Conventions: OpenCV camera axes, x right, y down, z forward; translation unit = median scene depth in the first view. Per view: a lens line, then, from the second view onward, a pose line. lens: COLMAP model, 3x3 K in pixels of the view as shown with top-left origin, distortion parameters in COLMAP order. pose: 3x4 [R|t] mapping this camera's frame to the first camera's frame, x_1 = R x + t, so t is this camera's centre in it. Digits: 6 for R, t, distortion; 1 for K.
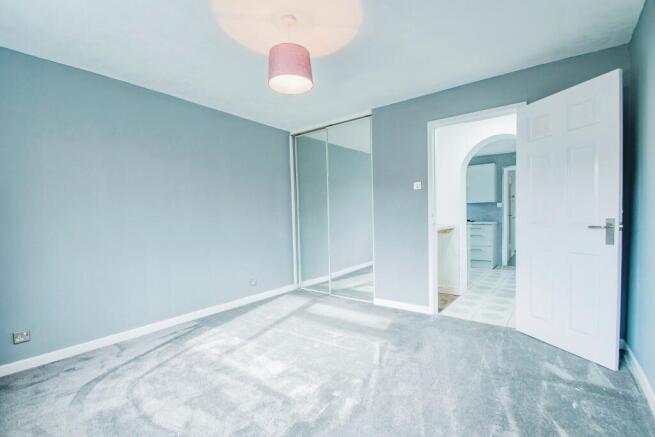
lens RADIAL K [[295.8, 0, 330.2], [0, 295.8, 221.1], [0, 0, 1]] dist [0.001860, -0.000110]
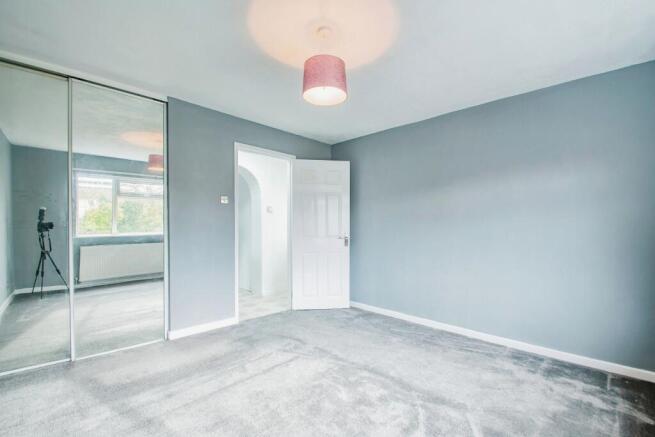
lens RADIAL K [[295.8, 0, 329.8], [0, 295.8, 223.9], [0, 0, 1]] dist [0.001860, -0.000110]
pose [[0.133744, 0.030965, 0.990532, -0.708071], [0.004557, 0.999482, -0.031860, -0.004608], [-0.991005, 0.008775, 0.133534, 0.552882]]
